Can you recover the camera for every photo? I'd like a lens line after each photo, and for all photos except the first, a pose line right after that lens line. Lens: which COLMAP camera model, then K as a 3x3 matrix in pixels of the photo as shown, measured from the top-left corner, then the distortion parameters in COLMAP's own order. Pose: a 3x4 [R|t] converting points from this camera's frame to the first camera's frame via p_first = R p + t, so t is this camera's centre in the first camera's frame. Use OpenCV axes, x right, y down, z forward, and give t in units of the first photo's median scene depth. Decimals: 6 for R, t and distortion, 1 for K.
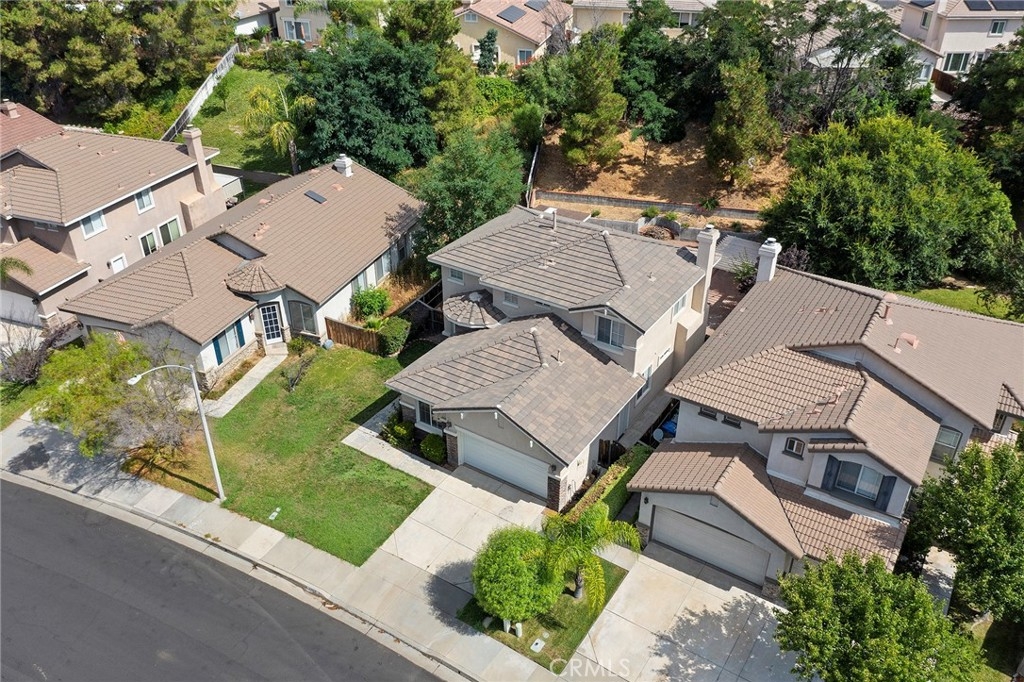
lens RADIAL K [[817.8, 0, 512.0], [0, 817.8, 341.0], [0, 0, 1]] dist [-0.007516, -0.006073]
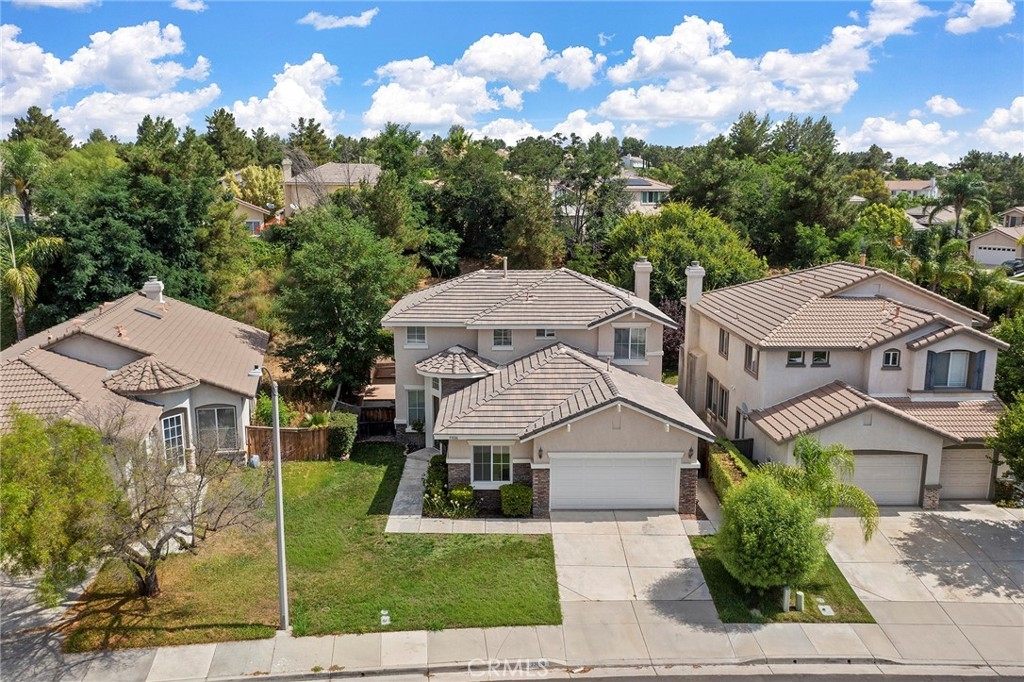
lens RADIAL K [[817.8, 0, 512.0], [0, 817.8, 341.0], [0, 0, 1]] dist [-0.007516, -0.006073]
pose [[0.820852, -0.095621, 0.563080, -0.489269], [0.290100, 0.919044, -0.266834, 0.186416], [-0.491980, 0.382381, 0.782138, 0.305671]]
